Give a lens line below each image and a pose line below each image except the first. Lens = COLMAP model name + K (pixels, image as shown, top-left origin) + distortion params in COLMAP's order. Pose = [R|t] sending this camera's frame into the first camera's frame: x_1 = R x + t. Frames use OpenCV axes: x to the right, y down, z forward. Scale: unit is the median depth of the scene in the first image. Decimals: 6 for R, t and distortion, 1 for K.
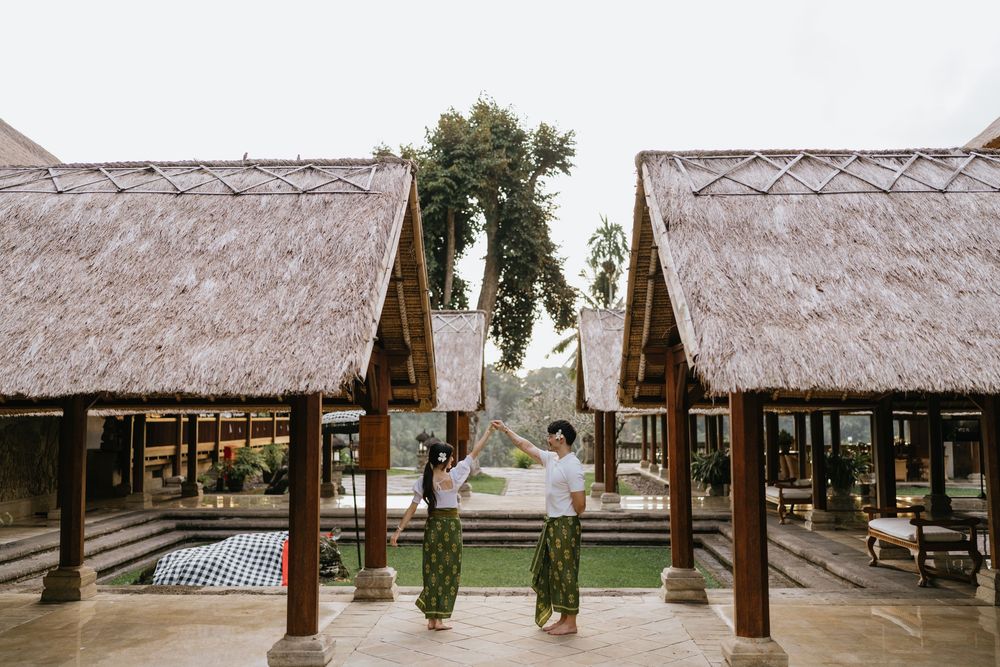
lens RADIAL K [[978.5, 0, 500.0], [0, 978.5, 333.5], [0, 0, 1]] dist [0.018893, 0.010938]
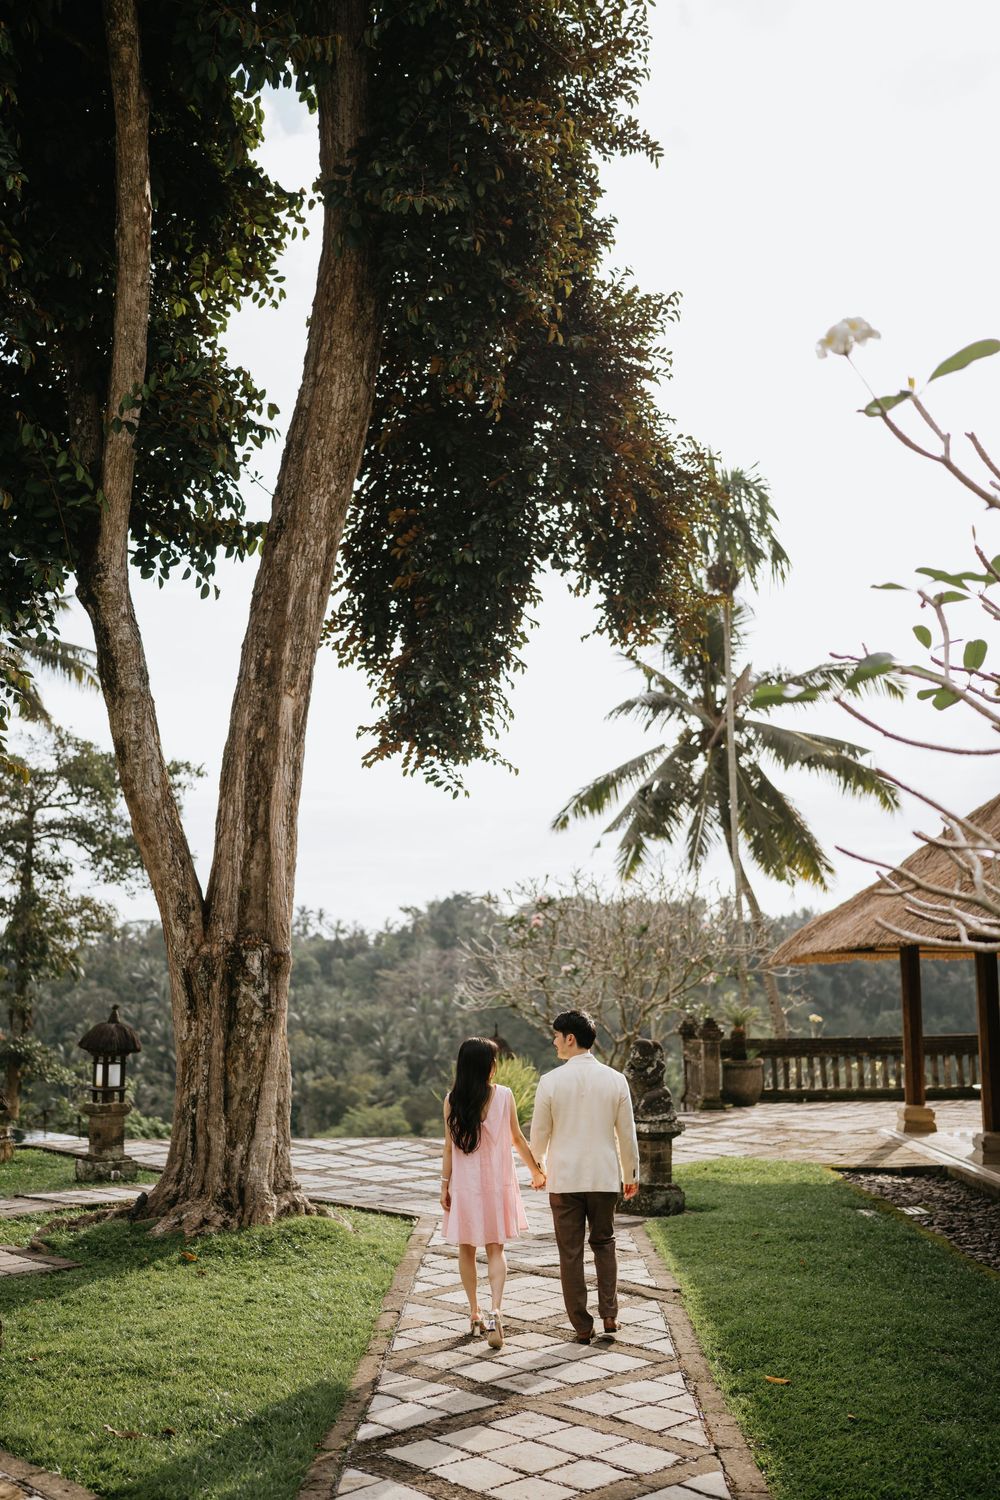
lens RADIAL K [[1467.8, 0, 500.0], [0, 1467.8, 750.0], [0, 0, 1]] dist [0.018893, 0.010938]
pose [[0.999877, -0.006744, 0.014127, 0.014764], [0.007717, 0.997522, -0.069927, 0.040673], [-0.013620, 0.070027, 0.997452, 0.425595]]
